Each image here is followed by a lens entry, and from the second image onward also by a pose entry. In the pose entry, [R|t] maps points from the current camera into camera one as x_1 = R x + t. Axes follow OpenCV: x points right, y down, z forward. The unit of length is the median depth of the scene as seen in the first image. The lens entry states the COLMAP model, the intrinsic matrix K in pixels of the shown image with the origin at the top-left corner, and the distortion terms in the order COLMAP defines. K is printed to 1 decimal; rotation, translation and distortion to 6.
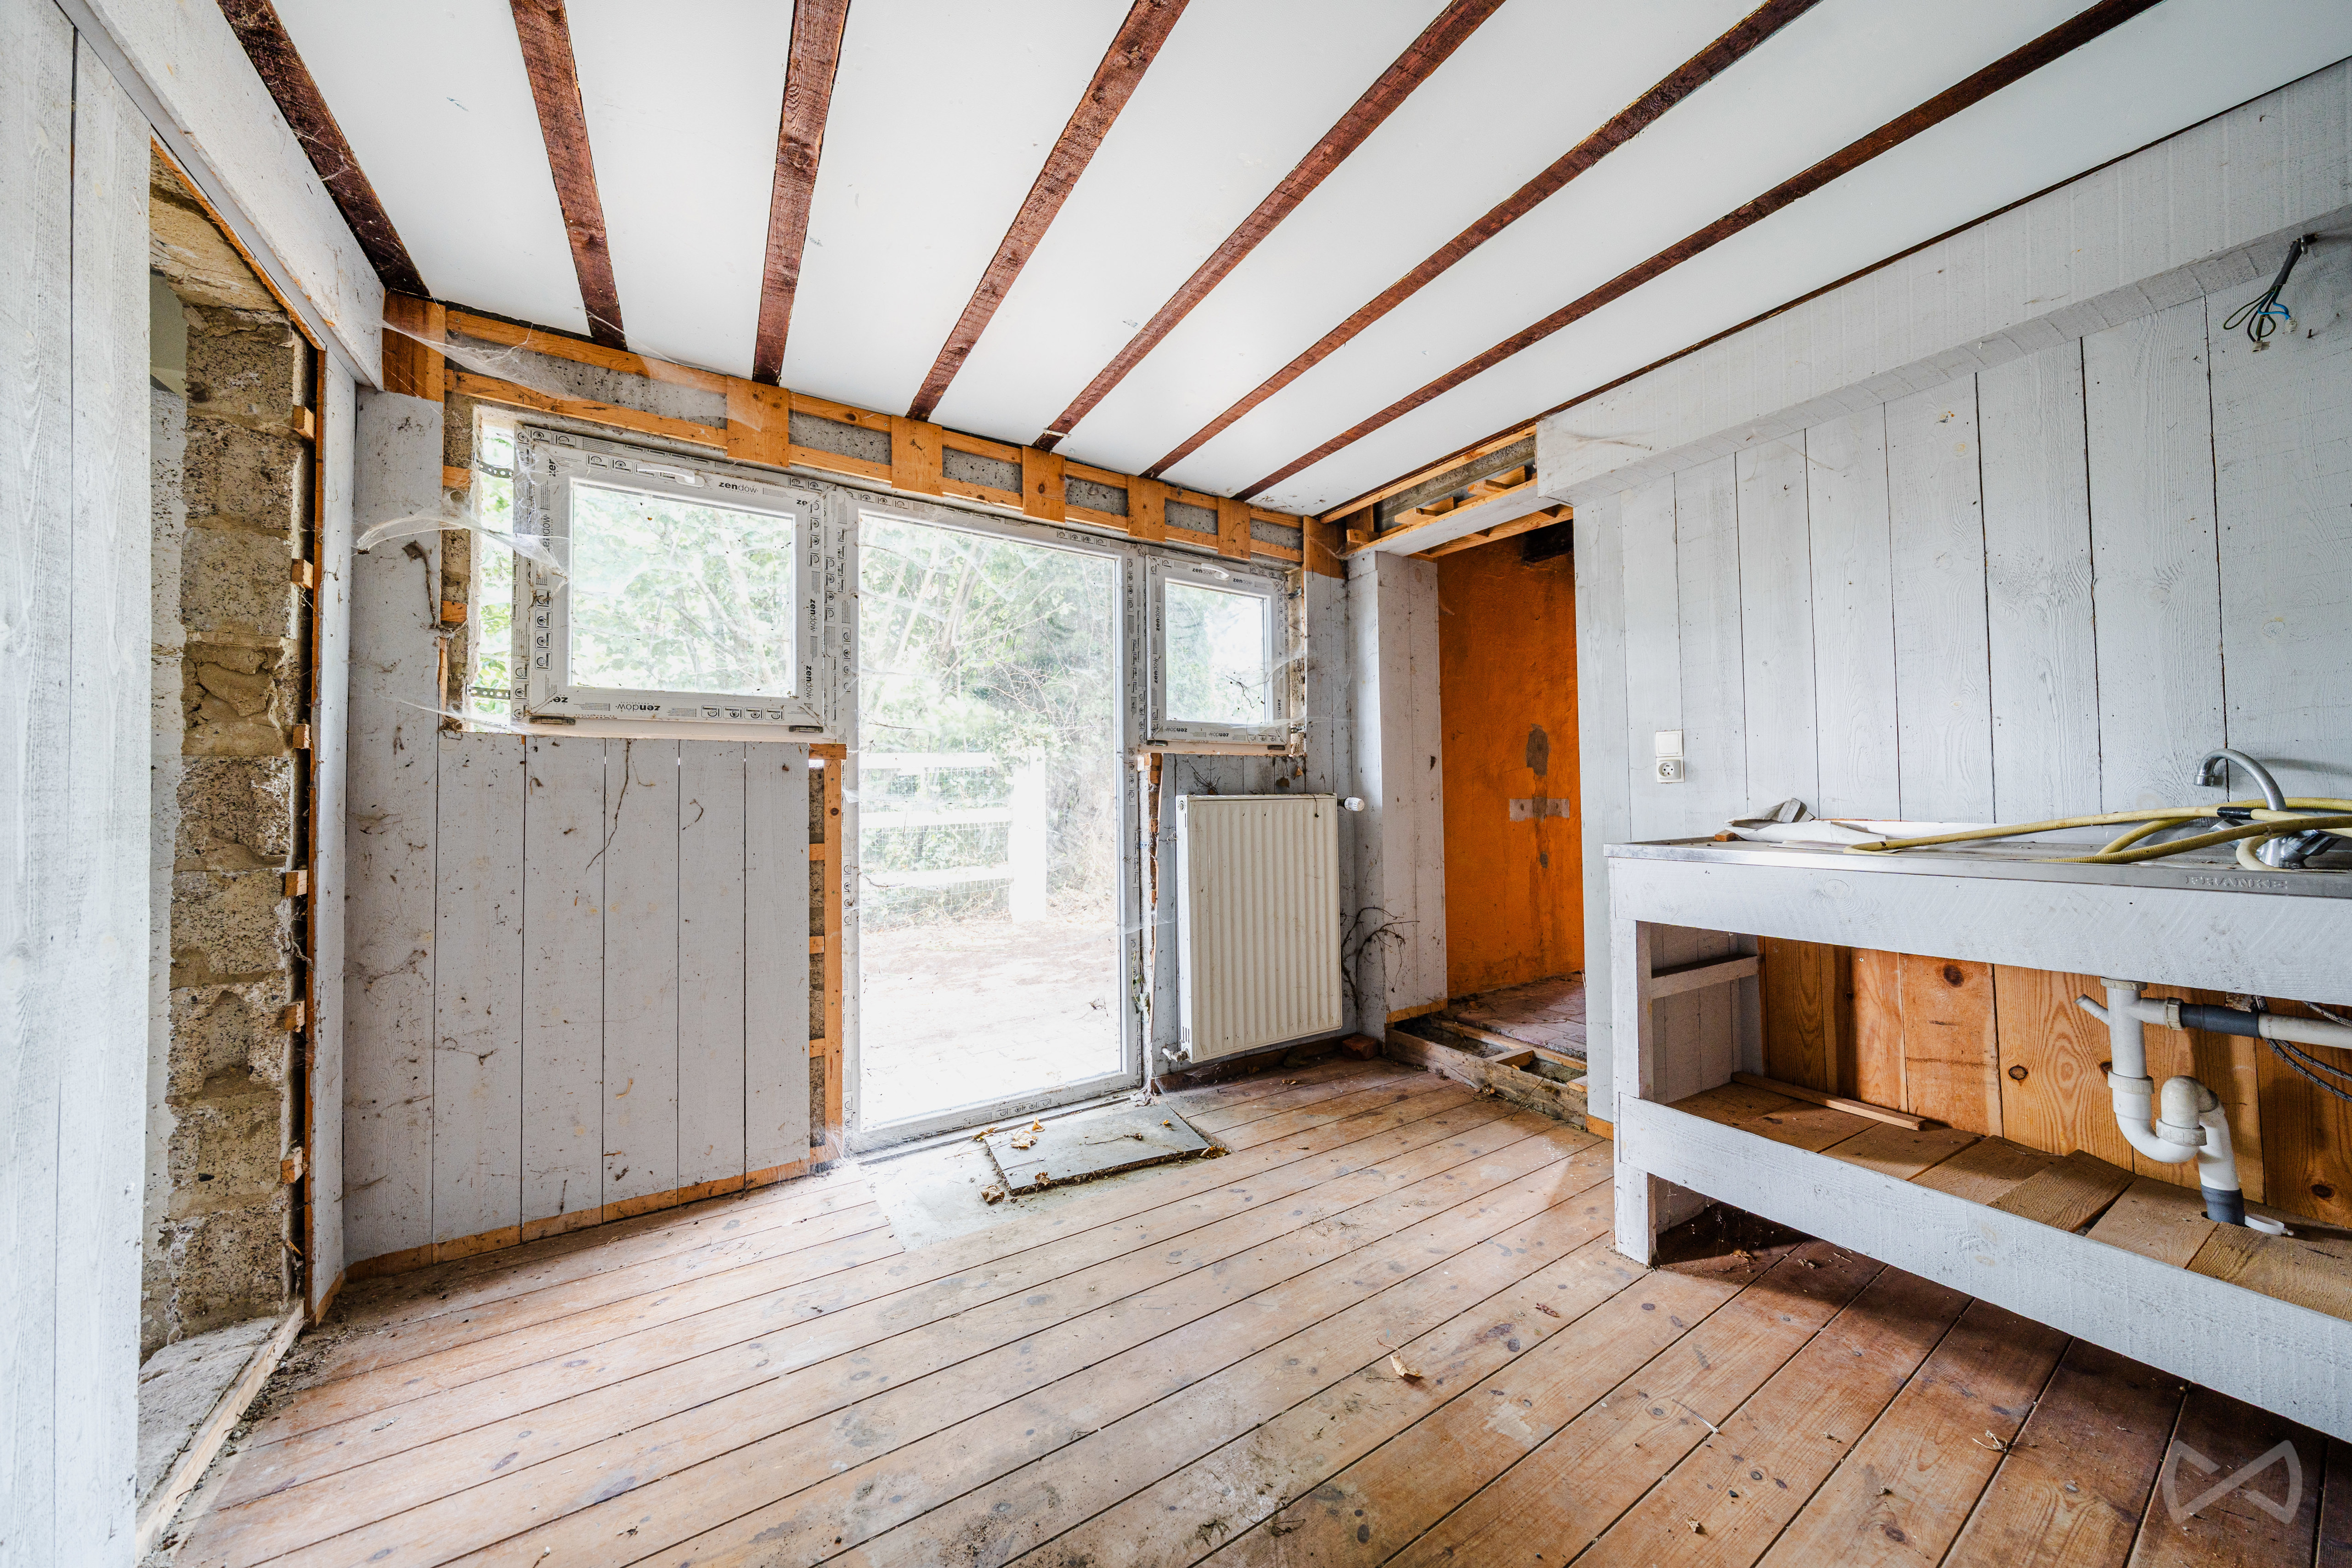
lens RADIAL K [[800.5, 0, 1183.7], [0, 800.5, 779.1], [0, 0, 1]] dist [-0.000232, -0.000092]
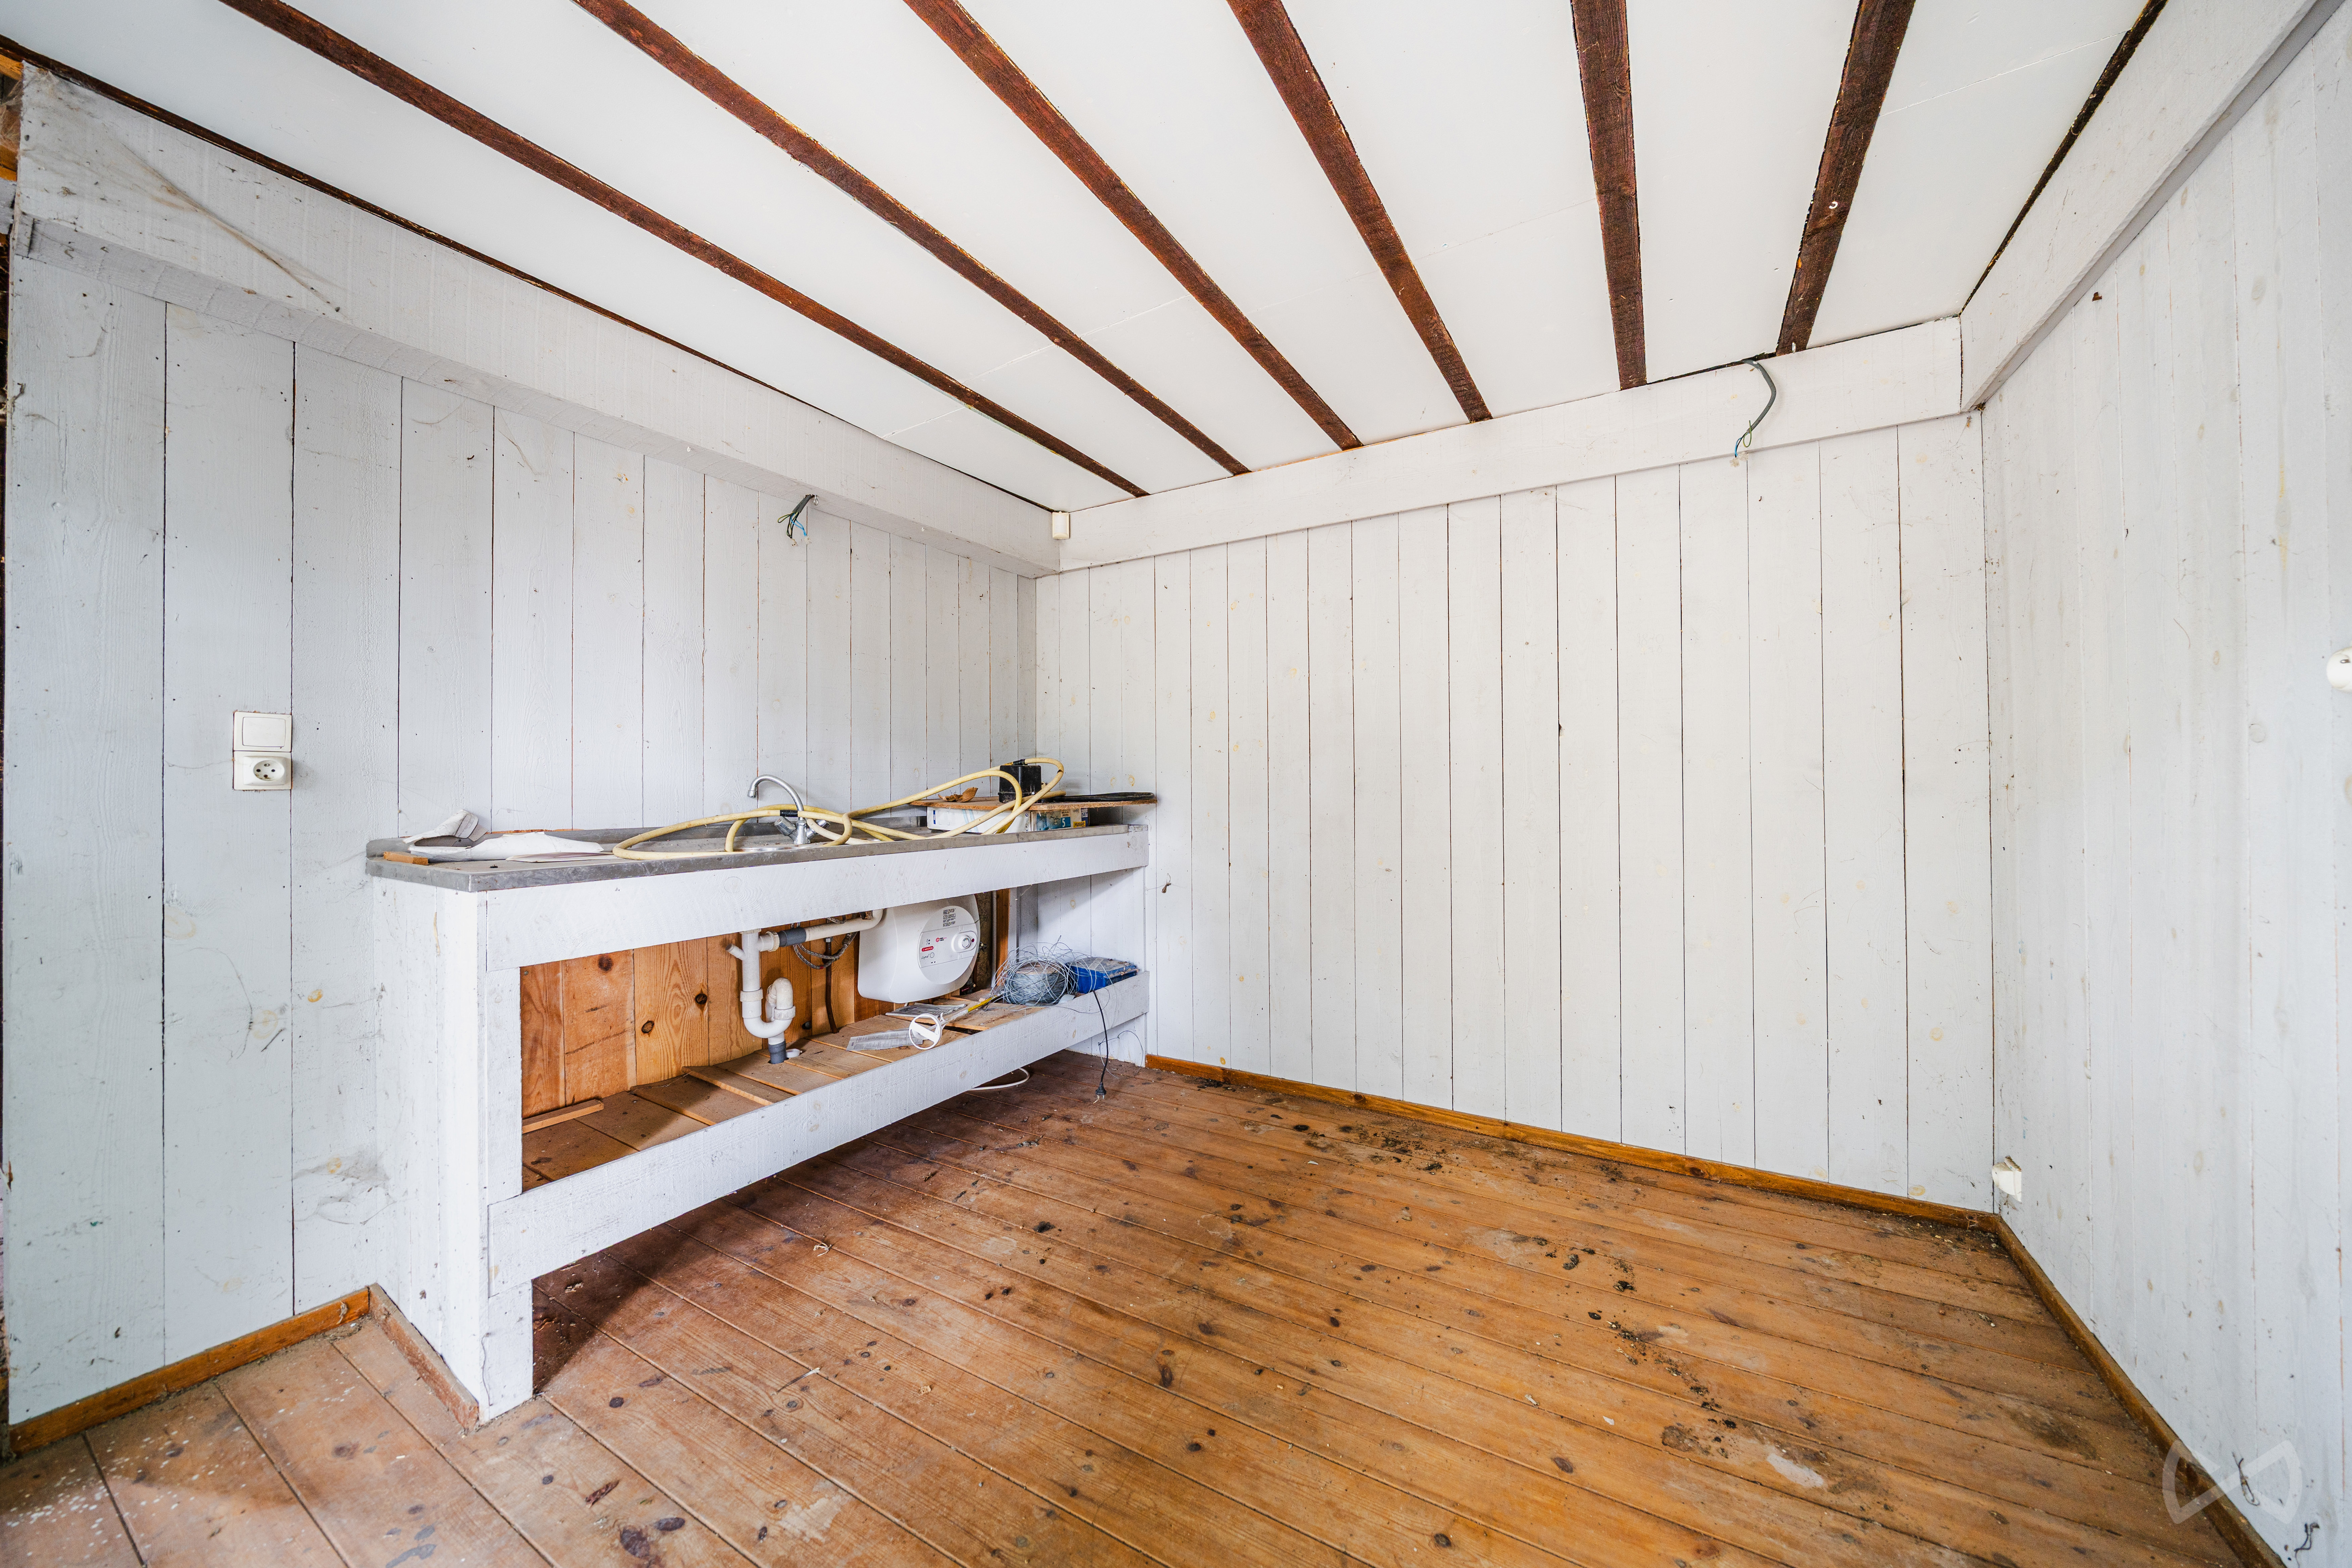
lens RADIAL K [[800.5, 0, 1183.7], [0, 800.5, 779.1], [0, 0, 1]] dist [-0.000232, -0.000092]
pose [[-0.450995, 0.021312, 0.892272, -0.505560], [-0.013201, 0.999446, -0.030544, 0.007934], [-0.892429, -0.025554, -0.450464, 0.911232]]
